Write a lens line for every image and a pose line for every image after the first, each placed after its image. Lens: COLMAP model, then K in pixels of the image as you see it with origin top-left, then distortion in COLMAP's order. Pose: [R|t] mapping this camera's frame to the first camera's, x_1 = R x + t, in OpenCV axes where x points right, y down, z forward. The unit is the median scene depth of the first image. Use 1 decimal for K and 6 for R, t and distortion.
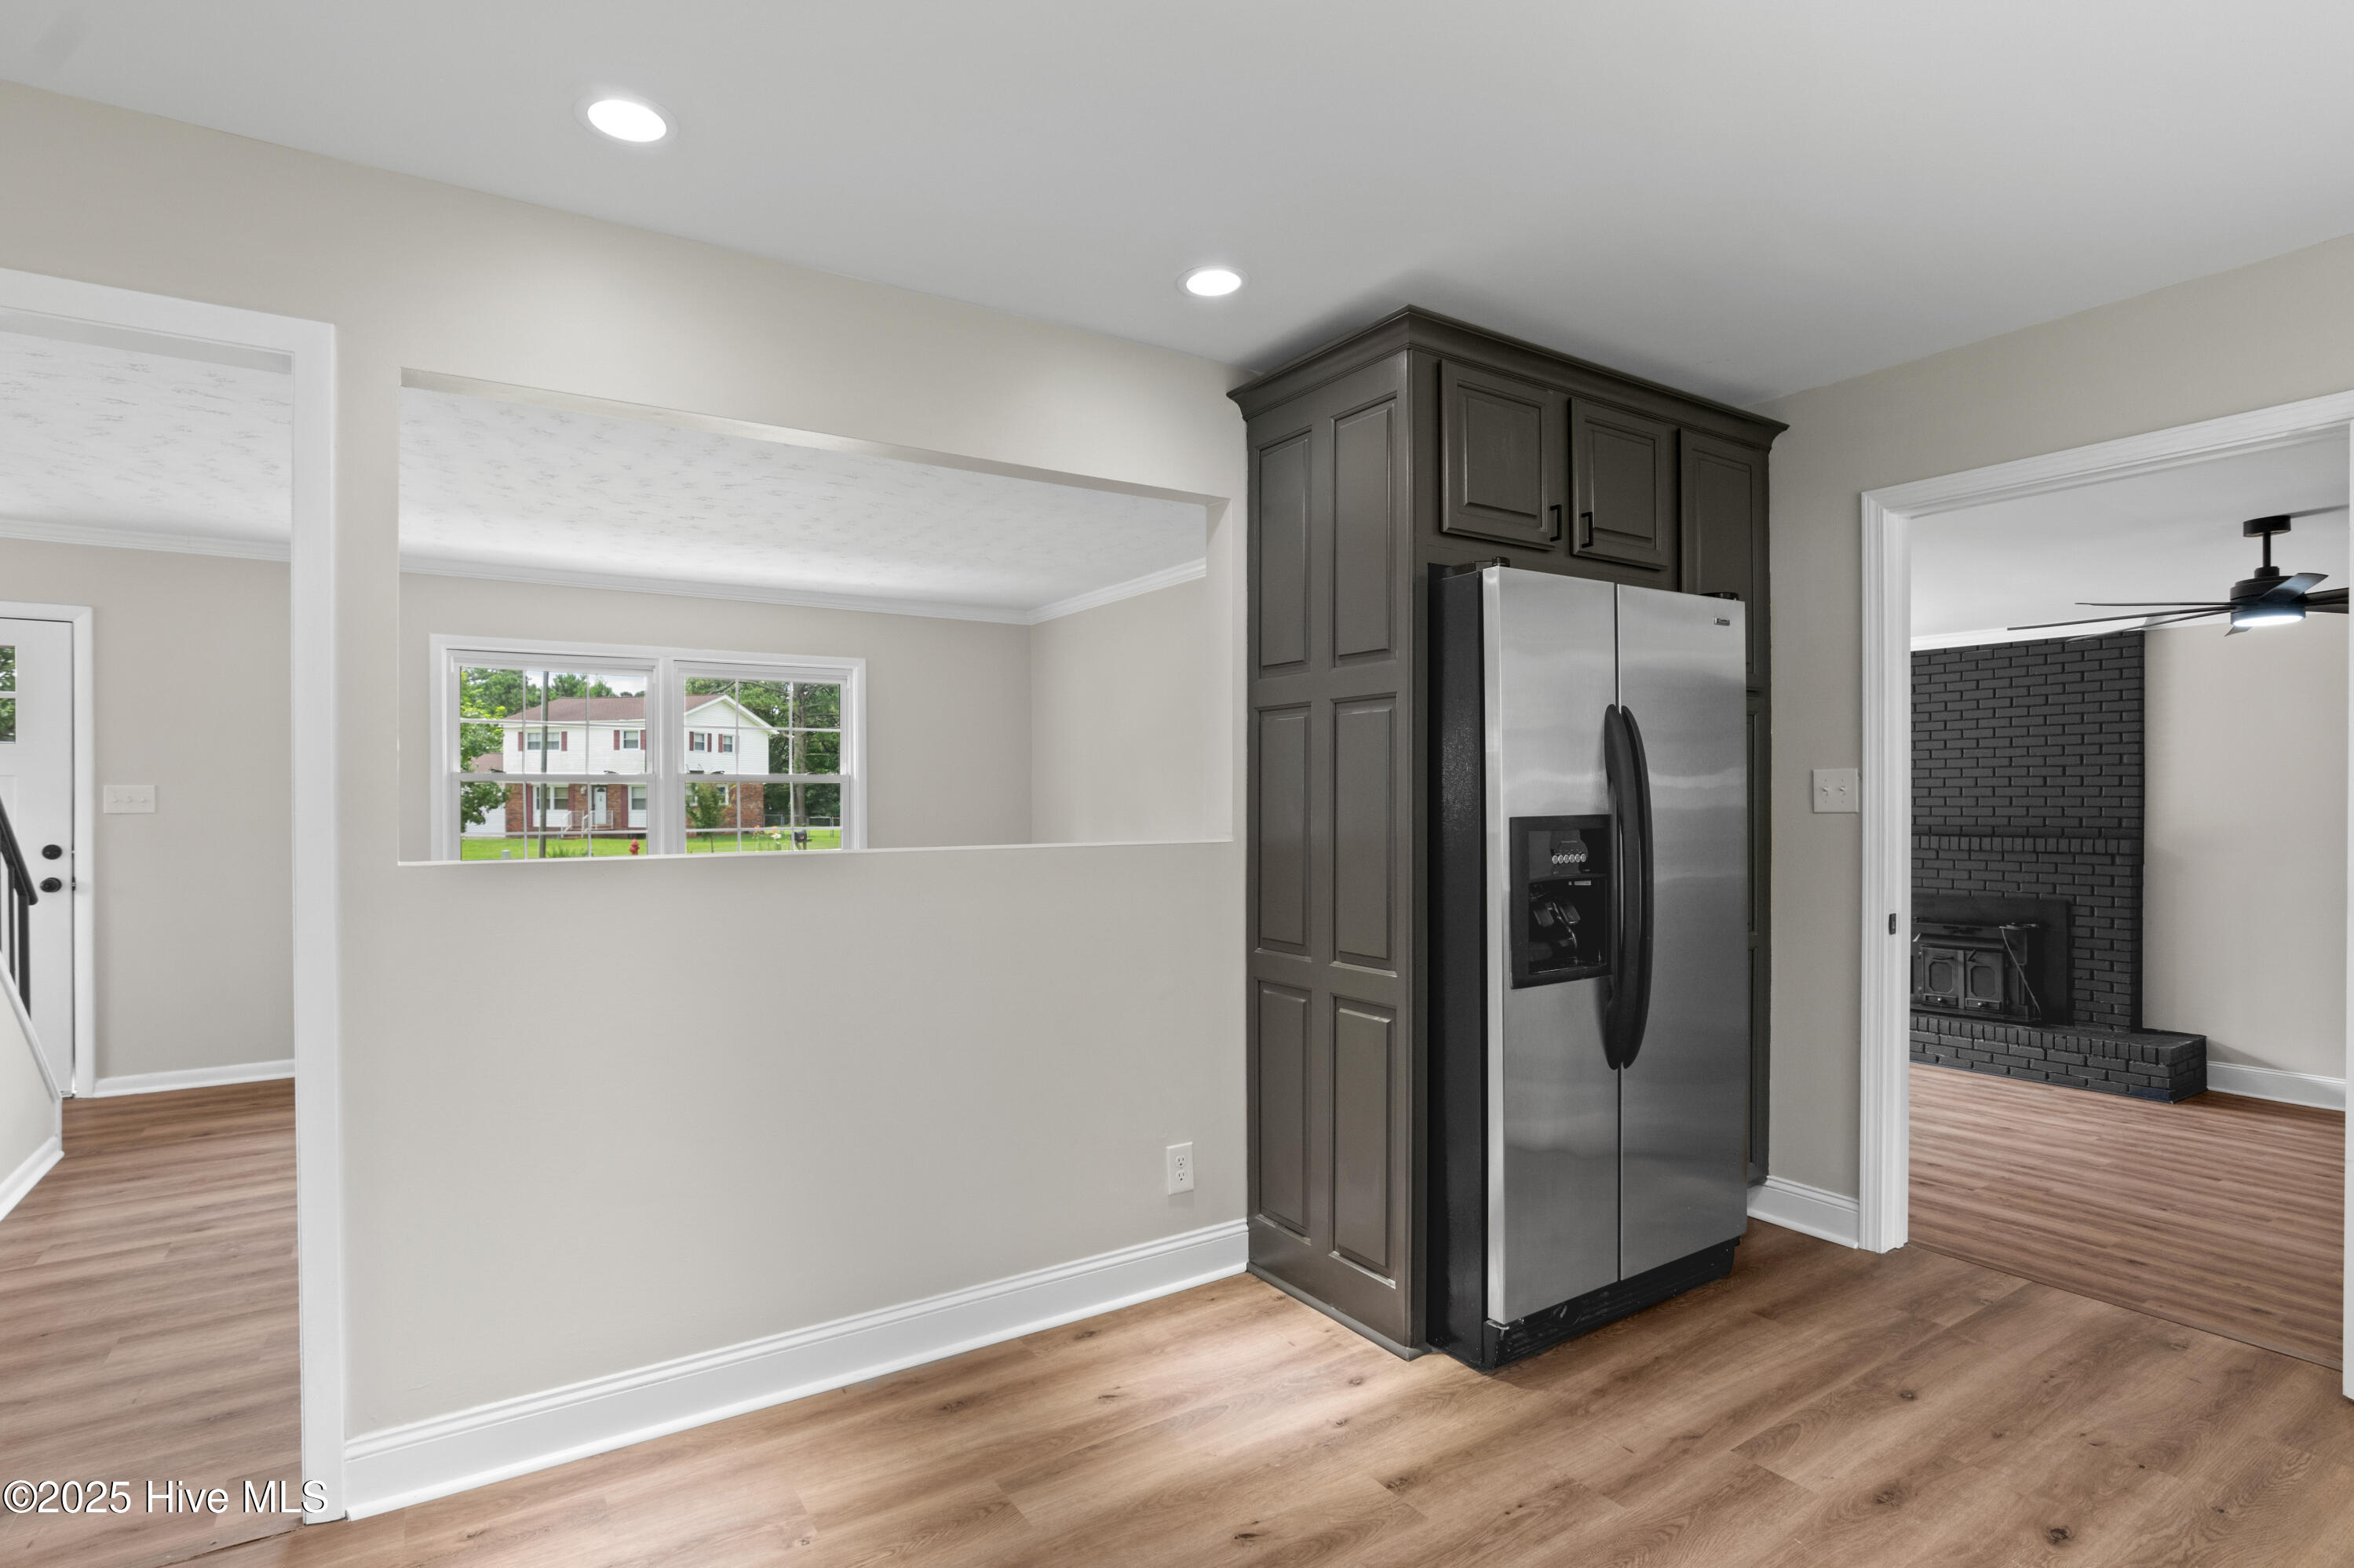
lens RADIAL K [[1159.0, 0, 1170.9], [0, 1159.0, 791.0], [0, 0, 1]] dist [-0.037344, 0.009969]
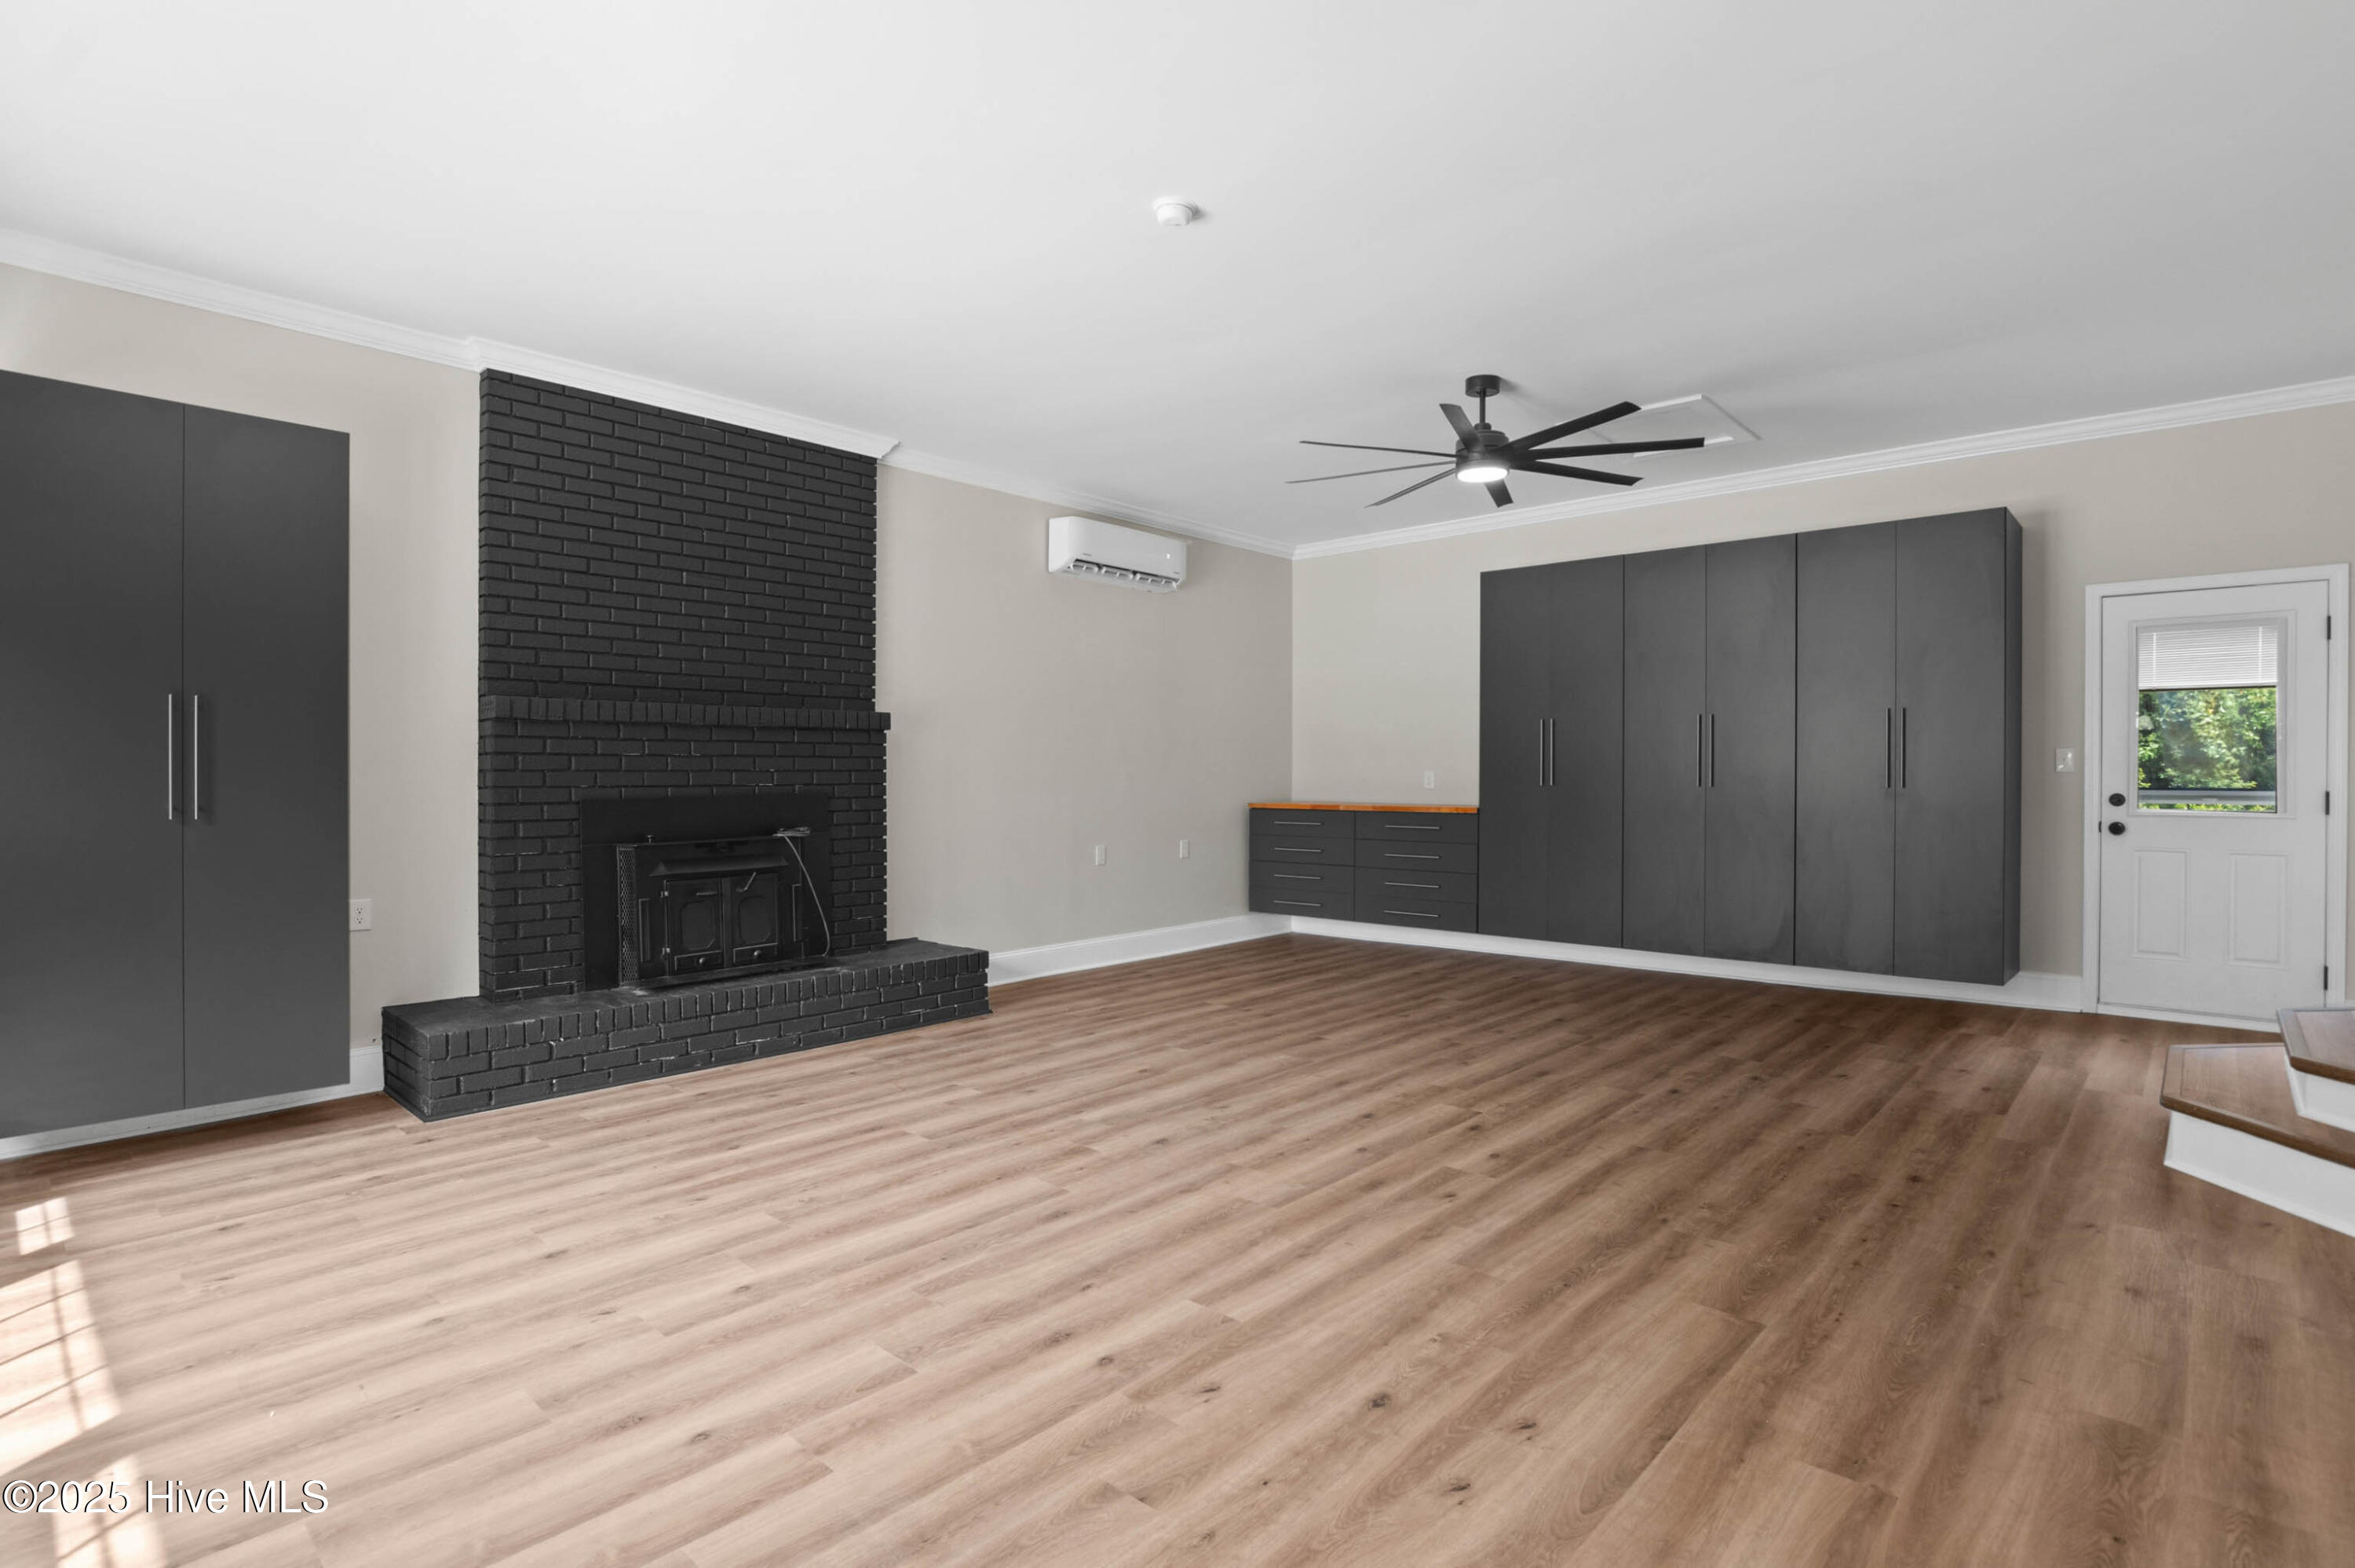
lens RADIAL K [[1153.3, 0, 1158.2], [0, 1153.3, 774.6], [0, 0, 1]] dist [-0.034165, 0.008330]
pose [[-0.234961, 0.000030, 0.972005, -0.005675], [-0.008052, 0.999966, -0.001977, 0.087635], [-0.971971, -0.008291, -0.234953, 1.005562]]
